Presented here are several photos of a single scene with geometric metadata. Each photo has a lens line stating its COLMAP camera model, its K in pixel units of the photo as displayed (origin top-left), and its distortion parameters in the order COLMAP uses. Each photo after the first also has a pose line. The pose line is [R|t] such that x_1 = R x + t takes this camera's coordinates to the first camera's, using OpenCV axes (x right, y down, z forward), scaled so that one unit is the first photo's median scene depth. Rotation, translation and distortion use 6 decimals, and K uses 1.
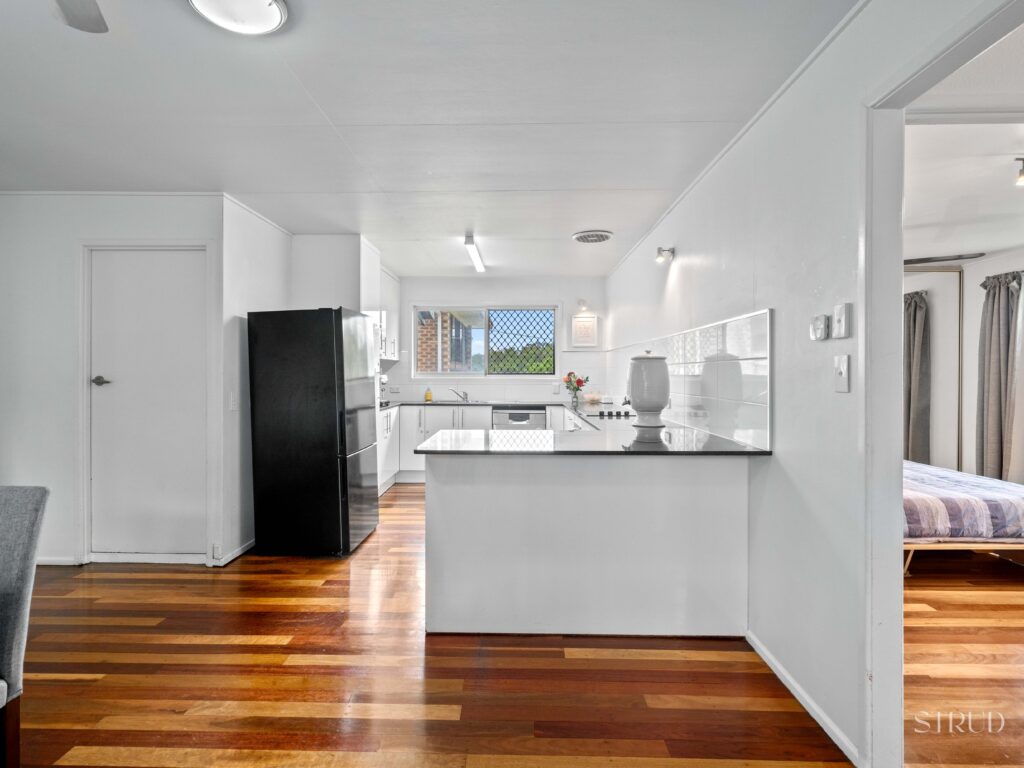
lens RADIAL K [[537.5, 0, 512.0], [0, 537.5, 384.0], [0, 0, 1]] dist [0.002737, 0.000121]
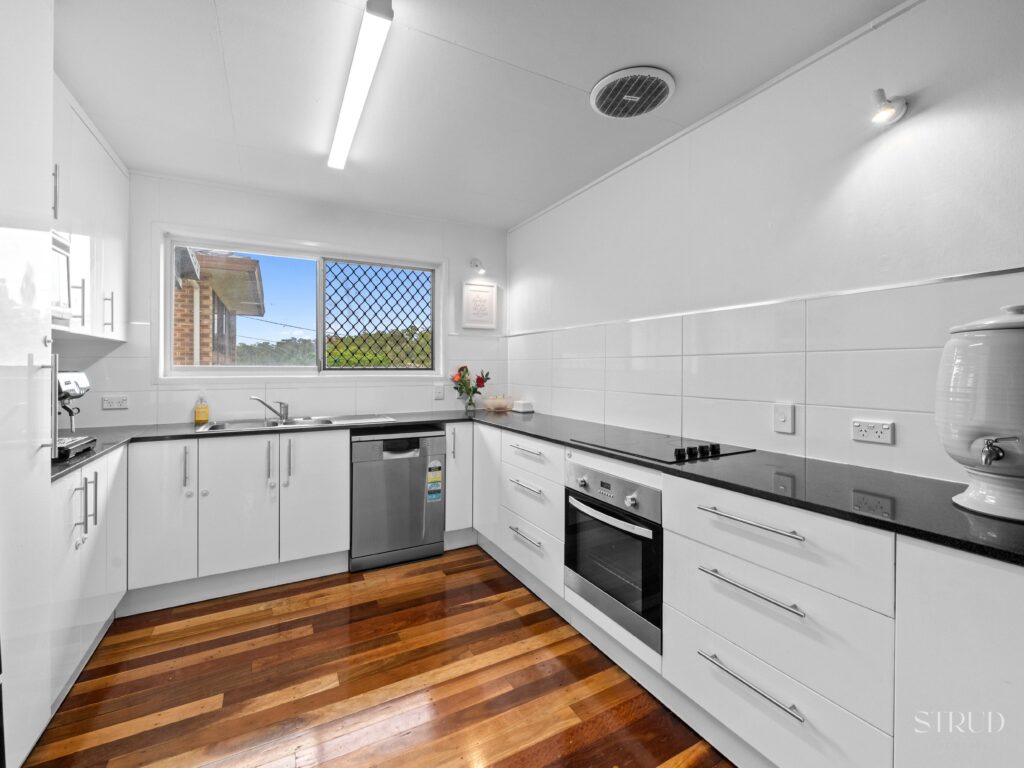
lens RADIAL K [[445.4, 0, 513.2], [0, 445.4, 368.5], [0, 0, 1]] dist [-0.002073, -0.000218]
pose [[0.872390, -0.003014, 0.488801, -0.103959], [0.010902, 0.999852, -0.013292, -0.011168], [-0.488688, 0.016925, 0.872294, 0.492169]]
